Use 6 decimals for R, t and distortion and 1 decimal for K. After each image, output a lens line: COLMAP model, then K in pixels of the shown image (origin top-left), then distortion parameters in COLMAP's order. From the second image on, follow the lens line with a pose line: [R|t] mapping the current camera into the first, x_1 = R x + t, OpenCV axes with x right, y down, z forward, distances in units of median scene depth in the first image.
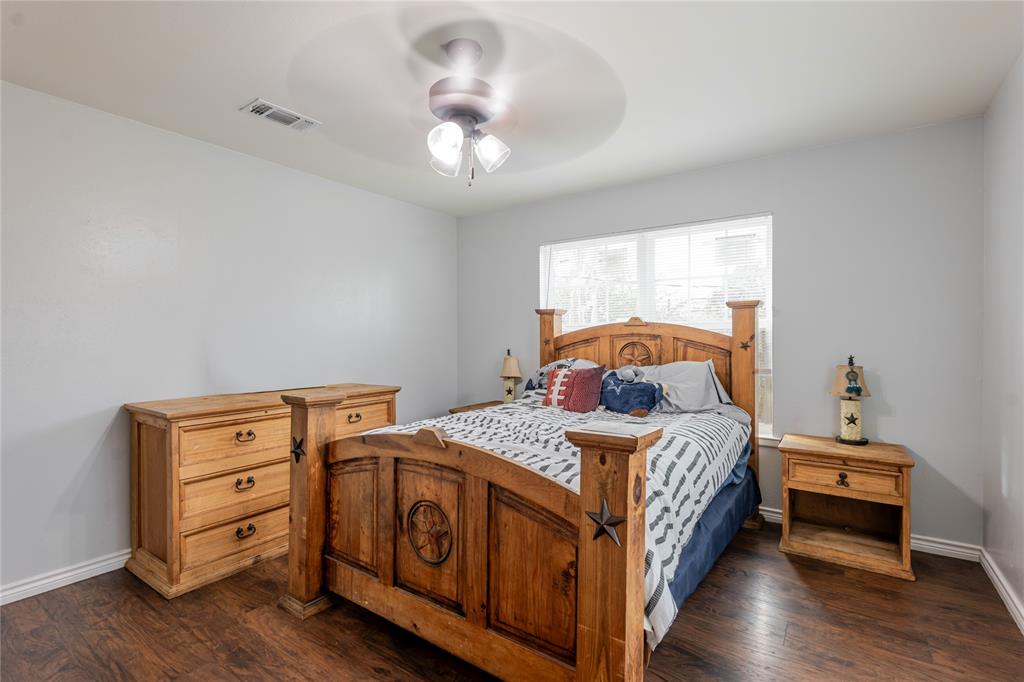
lens RADIAL K [[471.6, 0, 512.9], [0, 471.6, 343.4], [0, 0, 1]] dist [0.001124, 0.000437]
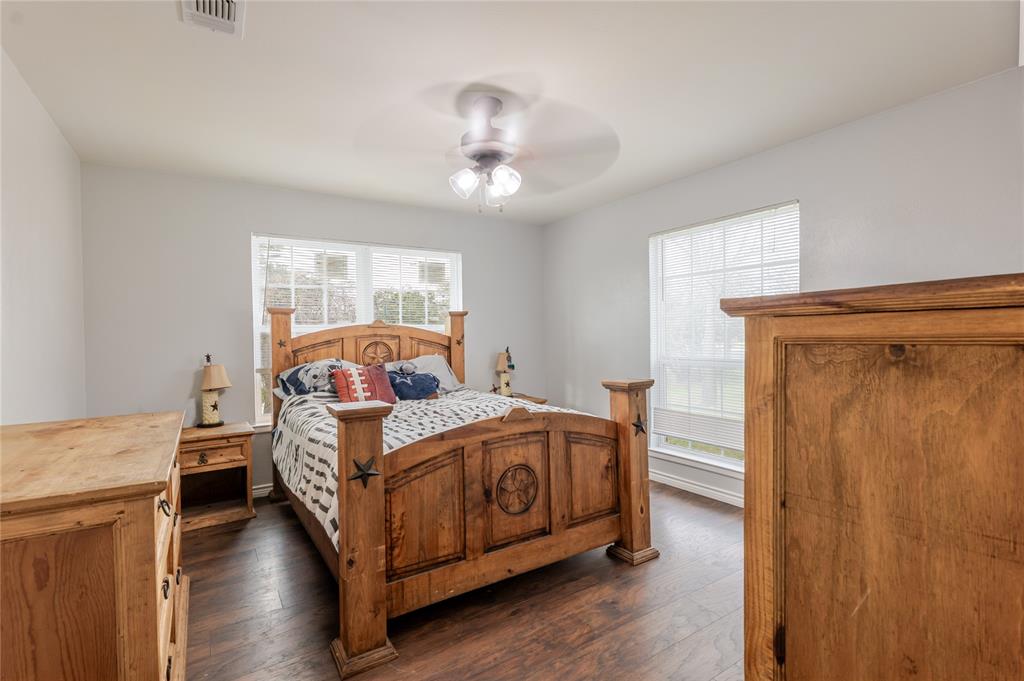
lens RADIAL K [[471.6, 0, 513.3], [0, 471.6, 343.4], [0, 0, 1]] dist [0.001124, 0.000437]
pose [[0.375098, -0.018911, 0.926792, -1.267026], [0.024859, 0.999638, 0.010337, -0.004641], [-0.926652, 0.019162, 0.375432, 0.495115]]
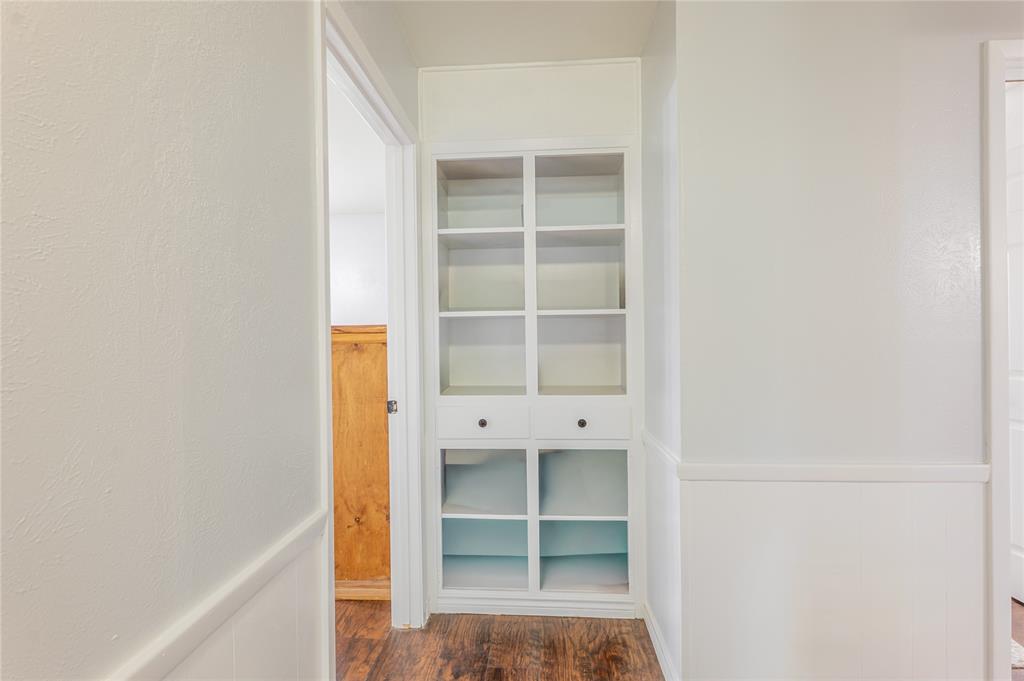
lens RADIAL K [[471.6, 0, 512.1], [0, 471.6, 339.1], [0, 0, 1]] dist [0.001124, 0.000437]
pose [[-0.522925, -0.004803, 0.852365, -2.323120], [0.020169, 0.999634, 0.018006, -0.021357], [-0.852140, 0.026607, -0.522637, 0.695387]]
